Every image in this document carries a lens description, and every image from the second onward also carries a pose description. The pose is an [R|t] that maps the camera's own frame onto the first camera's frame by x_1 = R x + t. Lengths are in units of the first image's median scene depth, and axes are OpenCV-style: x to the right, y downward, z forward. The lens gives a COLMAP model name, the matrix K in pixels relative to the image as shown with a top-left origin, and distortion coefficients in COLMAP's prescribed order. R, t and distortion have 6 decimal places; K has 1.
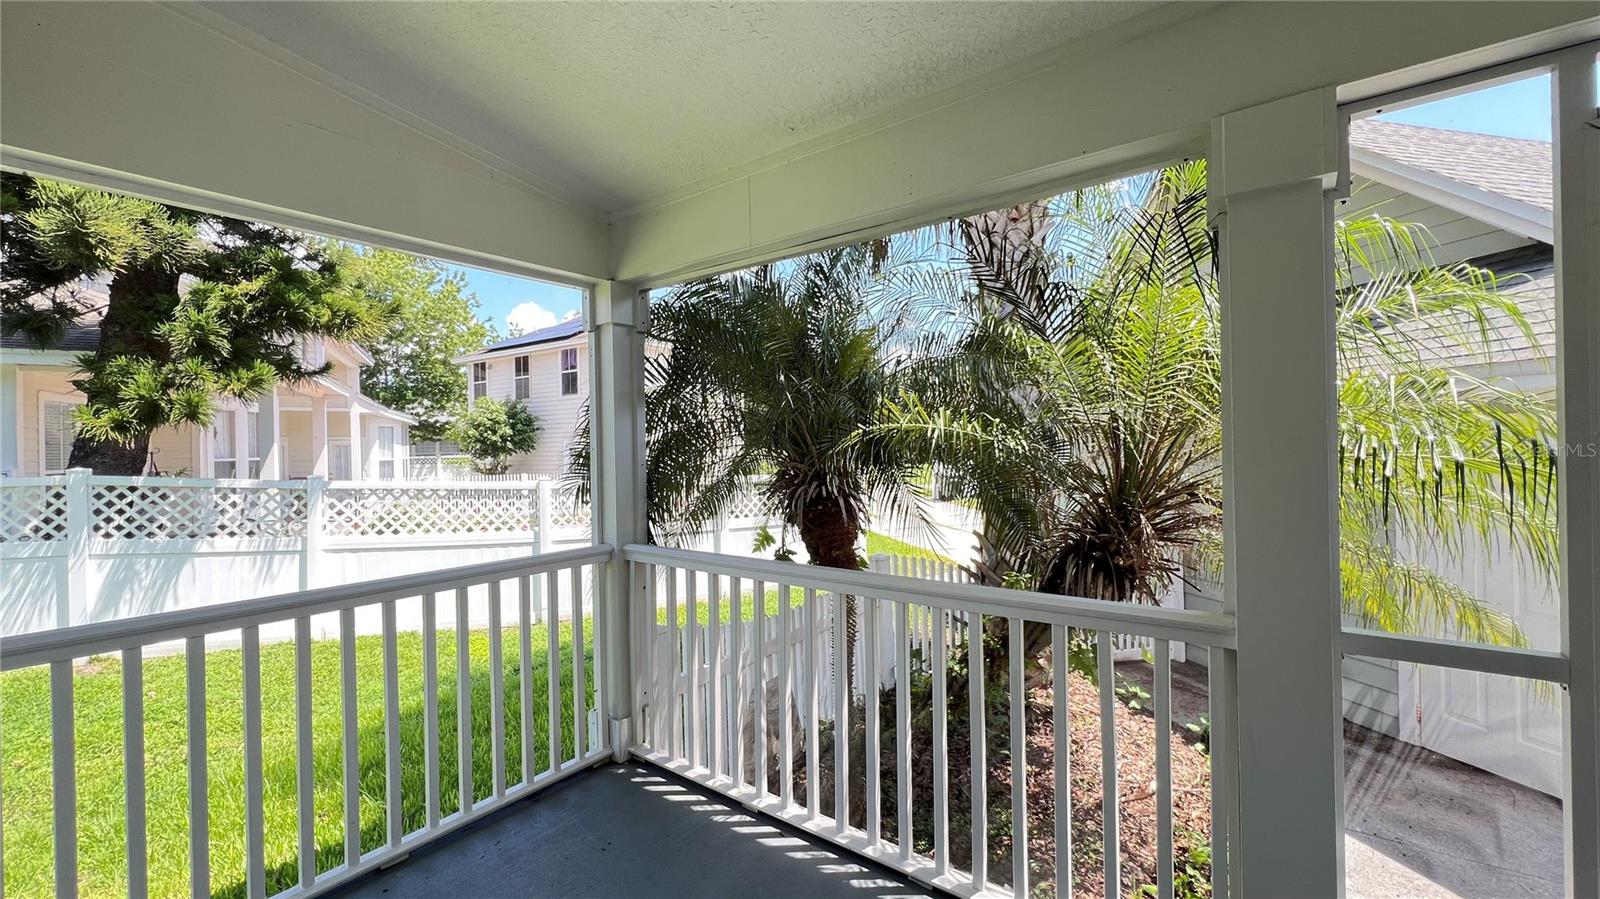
lens RADIAL K [[611.1, 0, 804.7], [0, 611.1, 450.0], [0, 0, 1]] dist [0.000210, 0.000022]
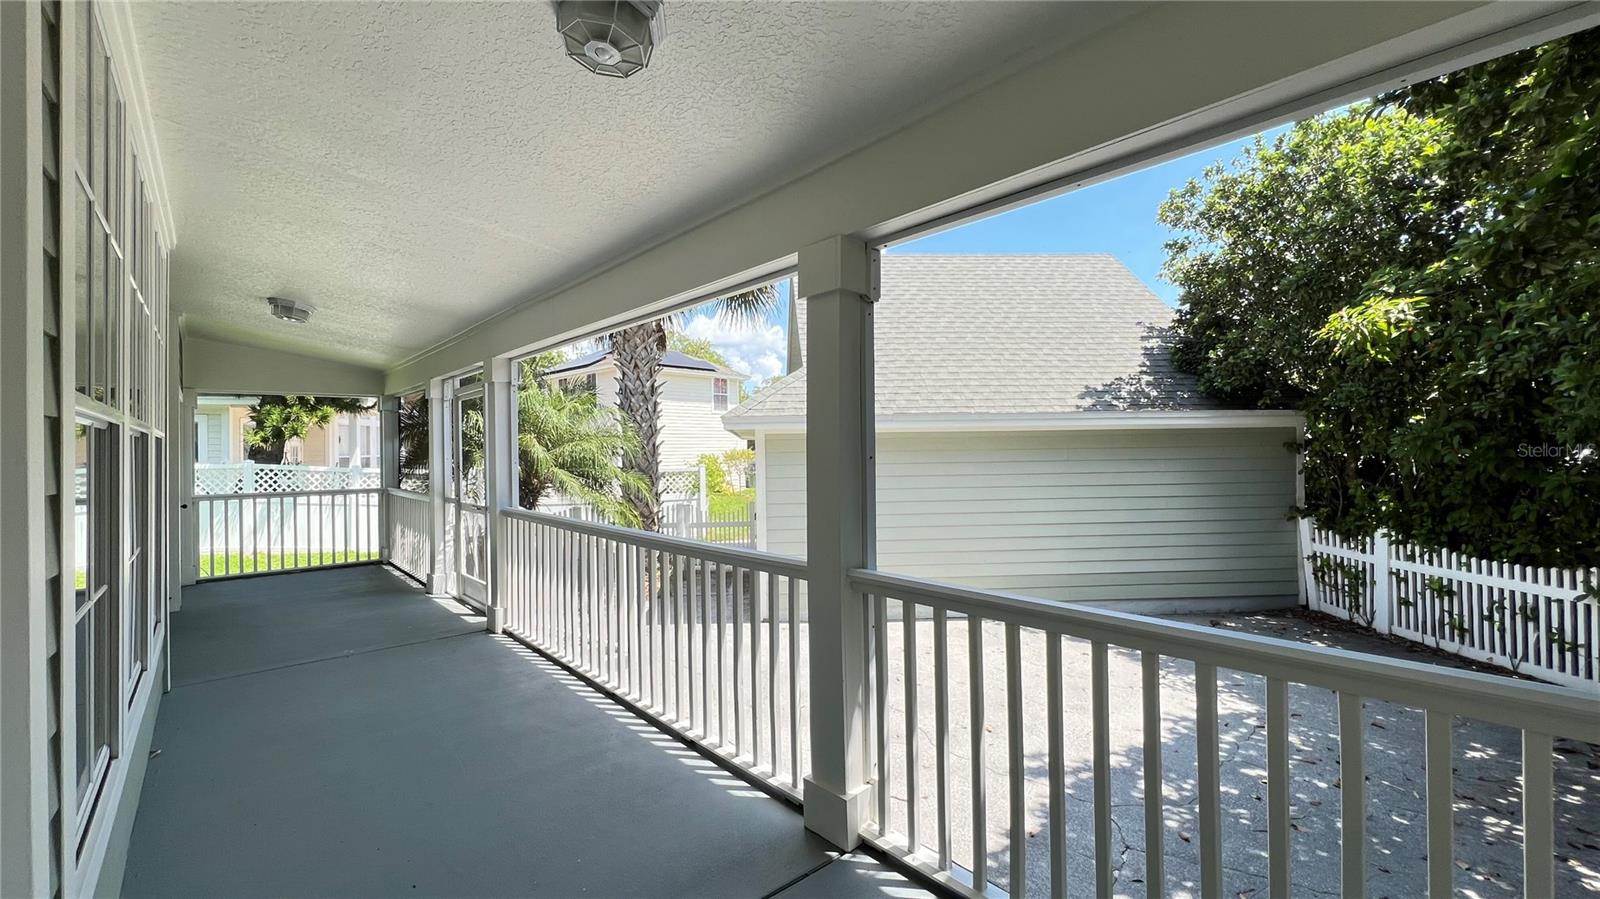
lens RADIAL K [[652.2, 0, 795.6], [0, 652.2, 453.1], [0, 0, 1]] dist [-0.002313, -0.000122]
pose [[0.979049, 0.016934, -0.202920, 1.063787], [-0.018691, 0.999803, -0.006749, -0.012309], [0.202766, 0.010400, 0.979172, -0.778496]]
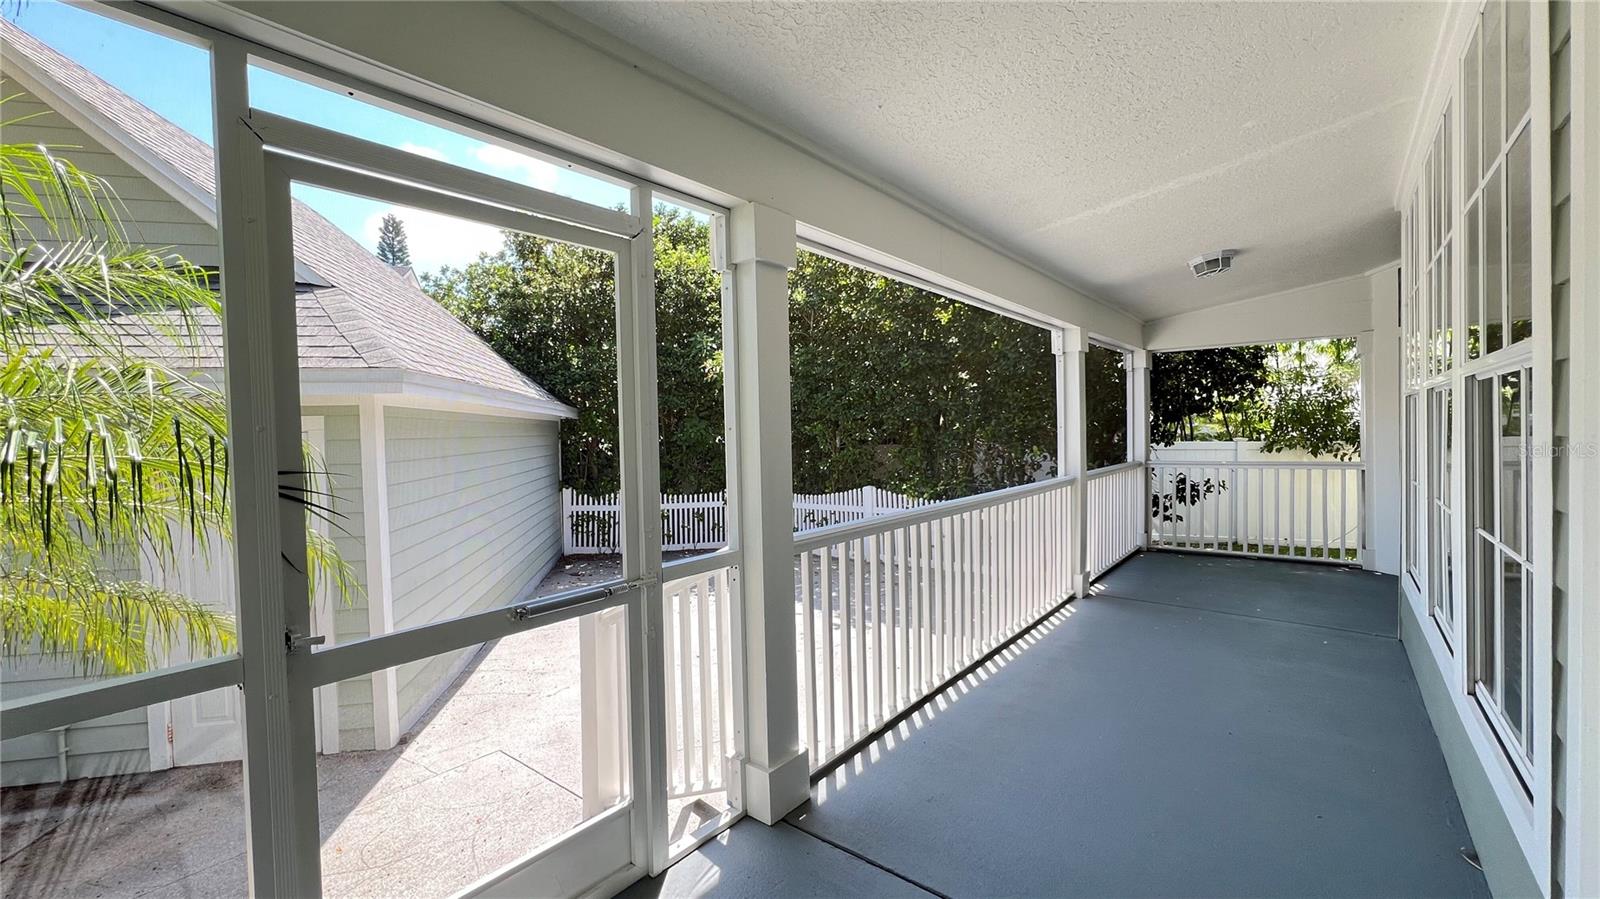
lens RADIAL K [[652.2, 0, 800.6], [0, 652.2, 451.7], [0, 0, 1]] dist [-0.002313, -0.000122]
pose [[0.042015, -0.006383, 0.999097, 0.038229], [0.037117, 0.999299, 0.004823, 0.006462], [-0.998427, 0.036880, 0.042222, 0.008563]]
